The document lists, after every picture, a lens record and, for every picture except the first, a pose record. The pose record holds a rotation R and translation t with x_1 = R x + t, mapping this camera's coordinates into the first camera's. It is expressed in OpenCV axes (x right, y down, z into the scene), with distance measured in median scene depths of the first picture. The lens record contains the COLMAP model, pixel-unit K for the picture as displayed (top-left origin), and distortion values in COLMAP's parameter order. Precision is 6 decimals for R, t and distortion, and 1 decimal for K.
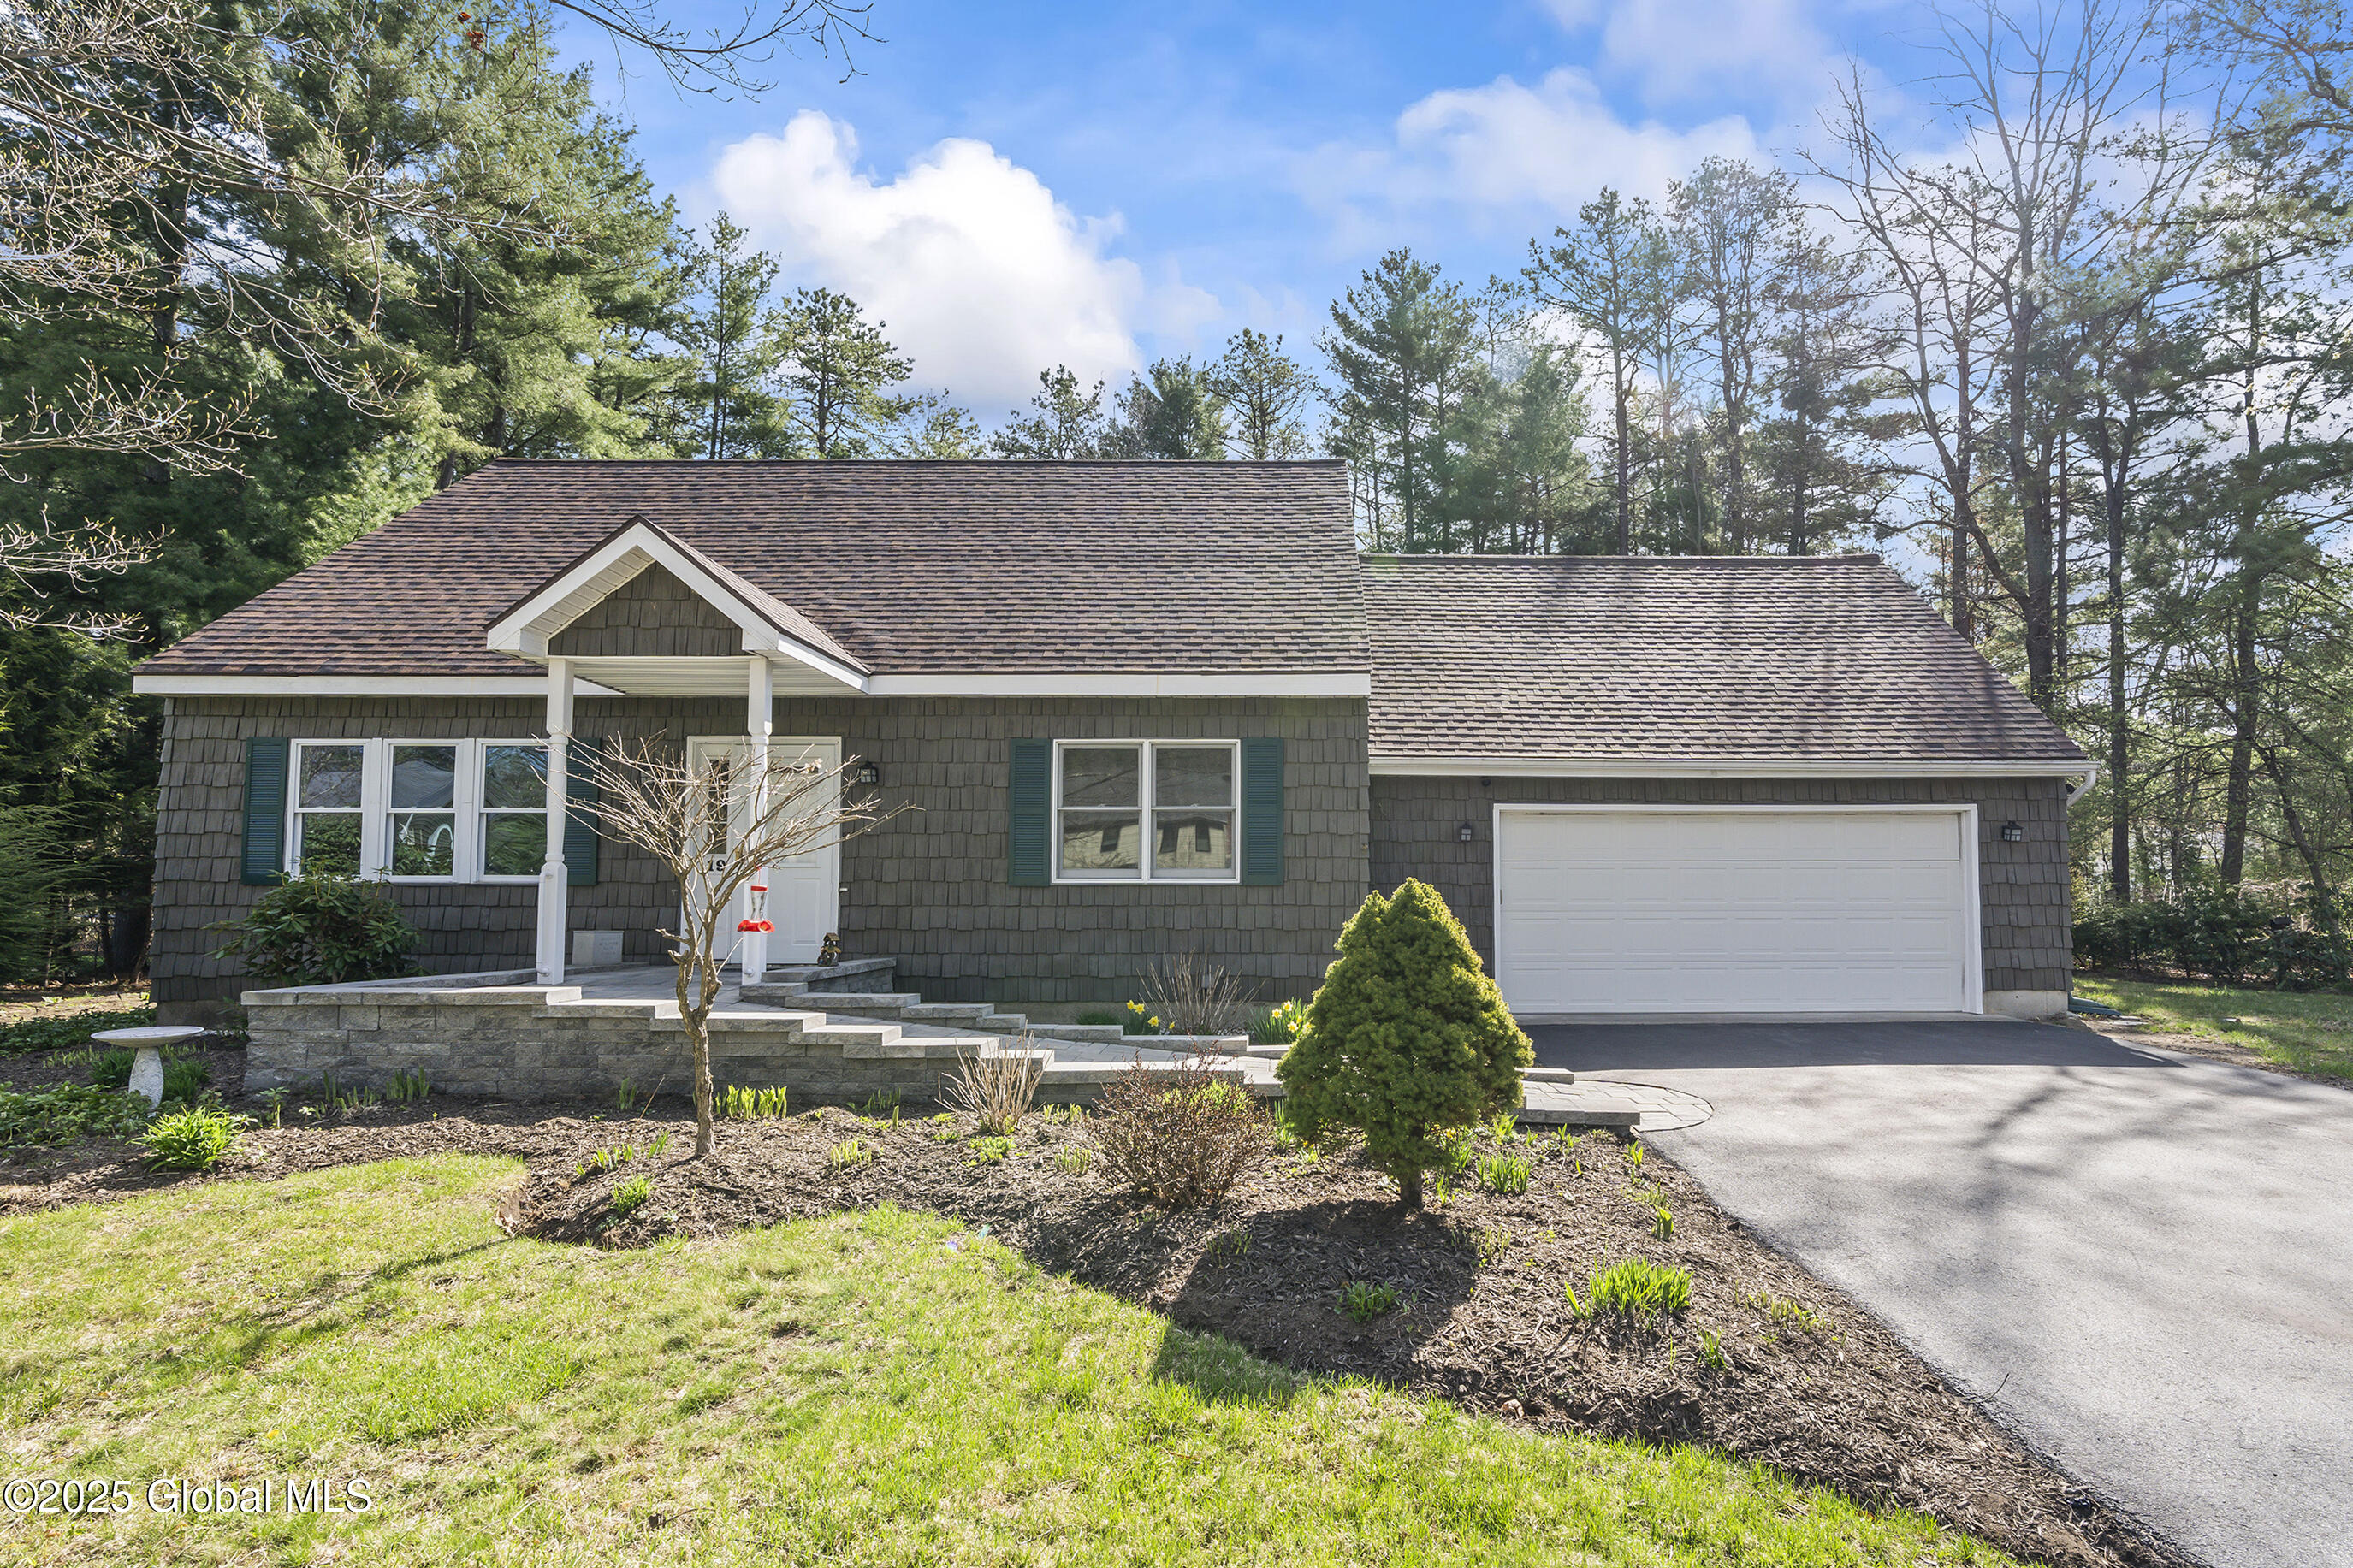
lens RADIAL K [[1089.8, 0, 1171.3], [0, 1089.8, 843.9], [0, 0, 1]] dist [-0.016753, -0.000132]
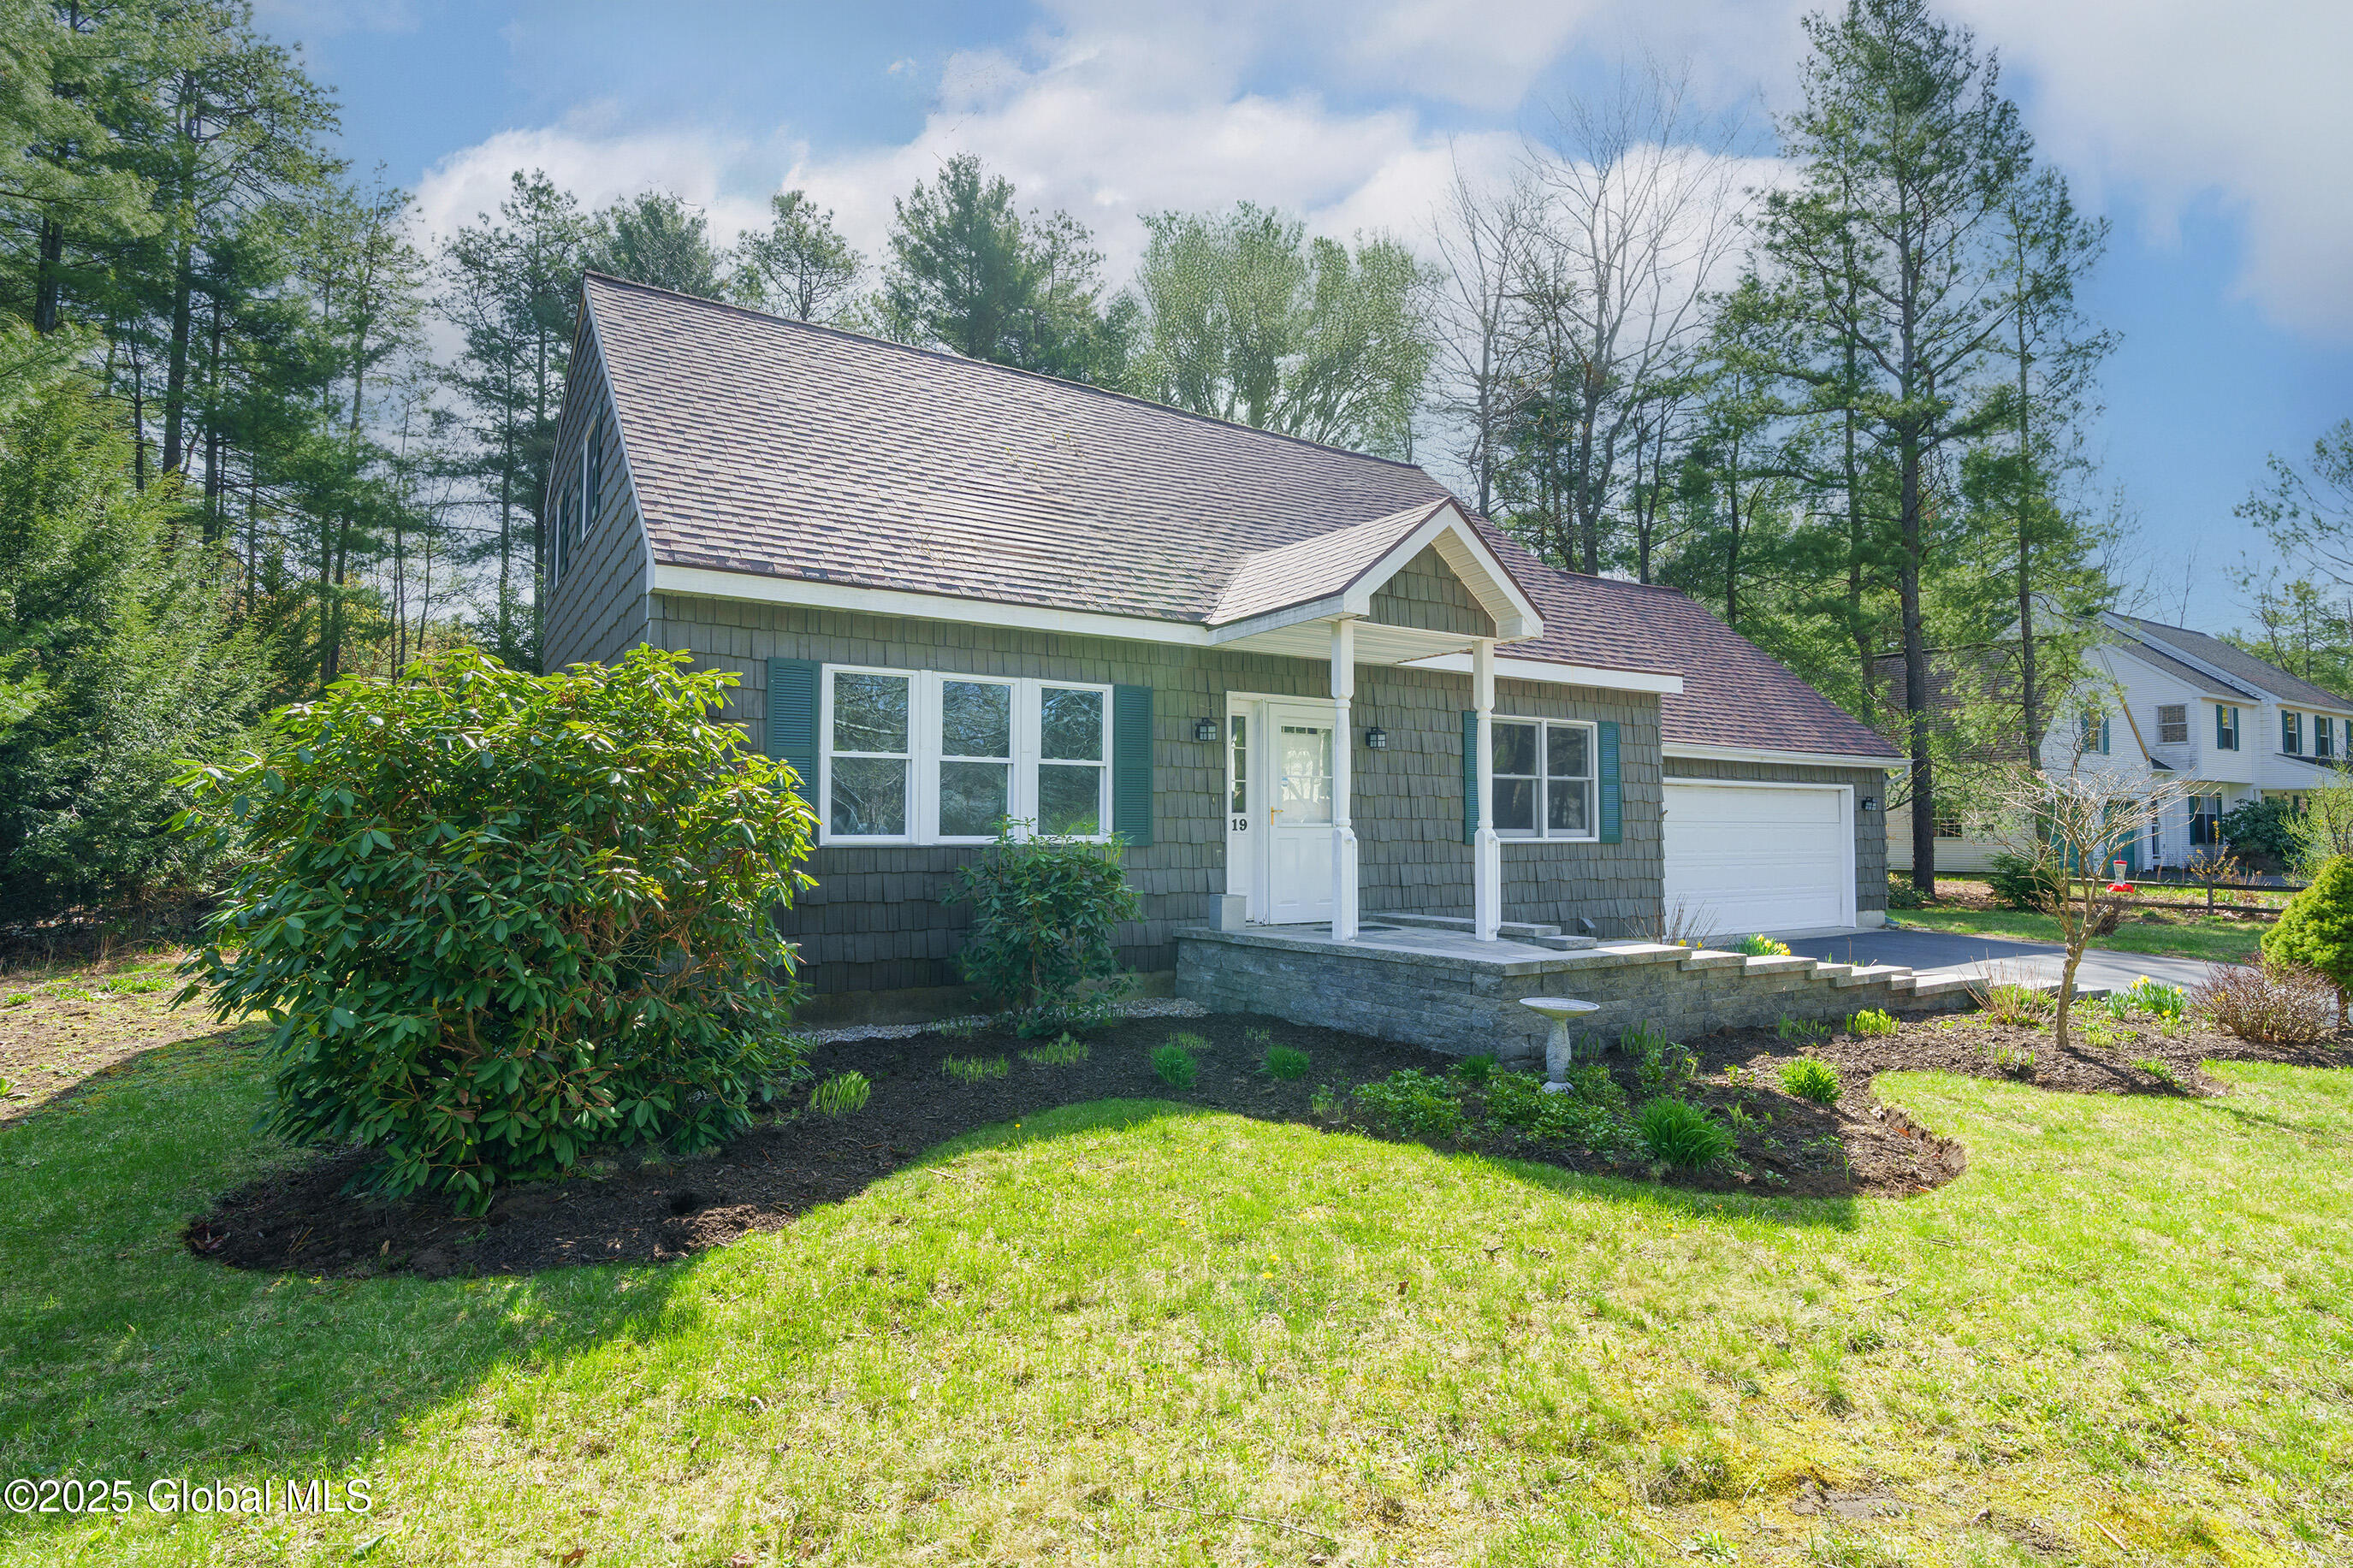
lens RADIAL K [[1189.9, 0, 1173.6], [0, 1189.9, 784.9], [0, 0, 1]] dist [-0.004373, -0.000263]
pose [[0.847159, 0.021269, 0.530914, -1.041849], [-0.024267, 0.999705, -0.001327, -0.013582], [-0.530785, -0.011760, 0.847425, 0.127865]]
